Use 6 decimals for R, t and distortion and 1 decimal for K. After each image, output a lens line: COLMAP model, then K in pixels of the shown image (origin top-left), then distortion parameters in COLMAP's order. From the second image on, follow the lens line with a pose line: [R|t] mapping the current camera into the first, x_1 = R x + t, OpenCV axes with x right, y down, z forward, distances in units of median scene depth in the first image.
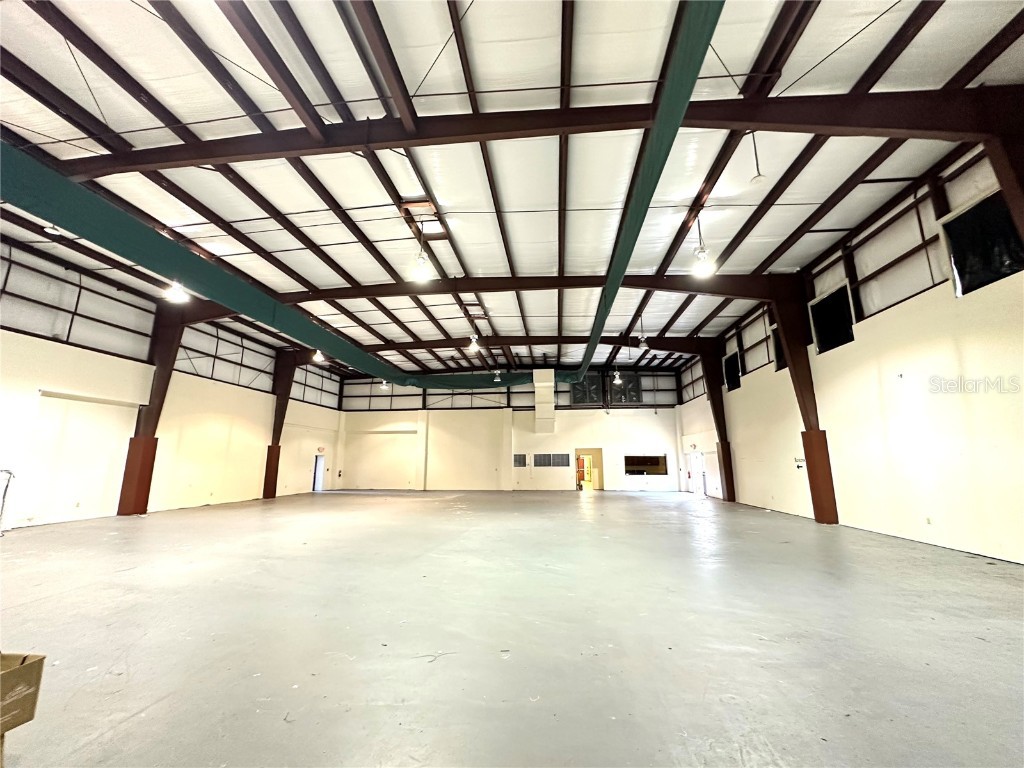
lens RADIAL K [[402.5, 0, 513.2], [0, 402.5, 382.9], [0, 0, 1]] dist [-0.002999, -0.000040]
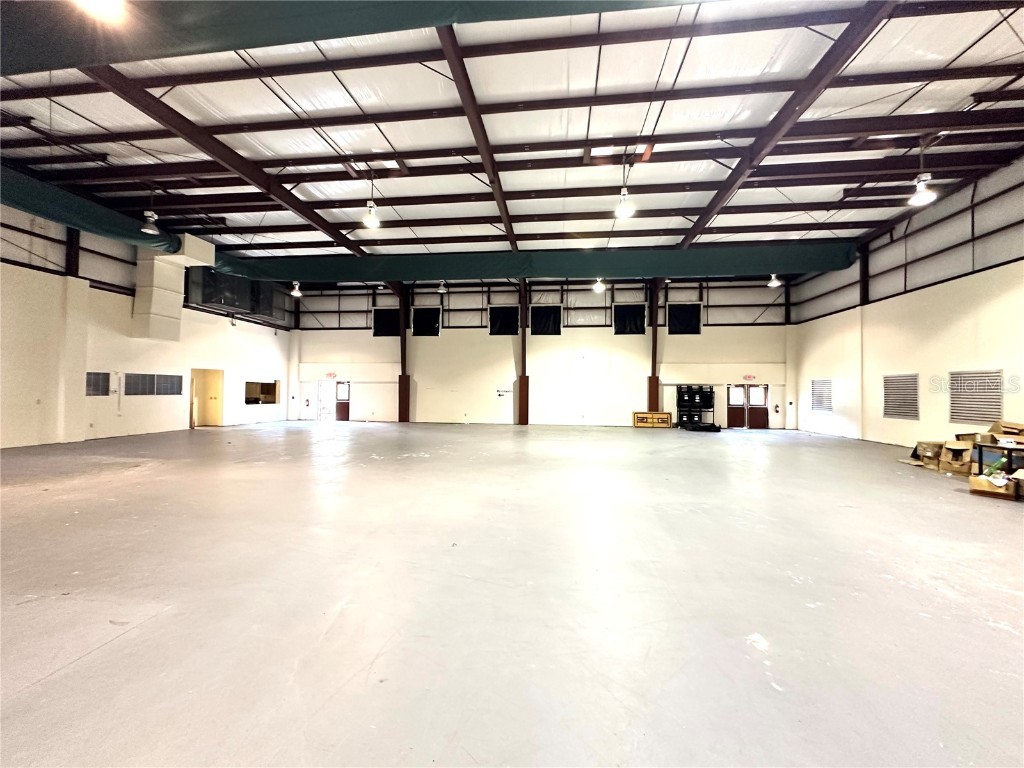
lens RADIAL K [[402.5, 0, 506.0], [0, 402.5, 382.6], [0, 0, 1]] dist [-0.002999, -0.000040]
pose [[0.014458, 0.026336, 0.999549, -0.503776], [-0.199068, 0.979717, -0.022934, 0.098859], [-0.979879, -0.198647, 0.019407, 0.475645]]
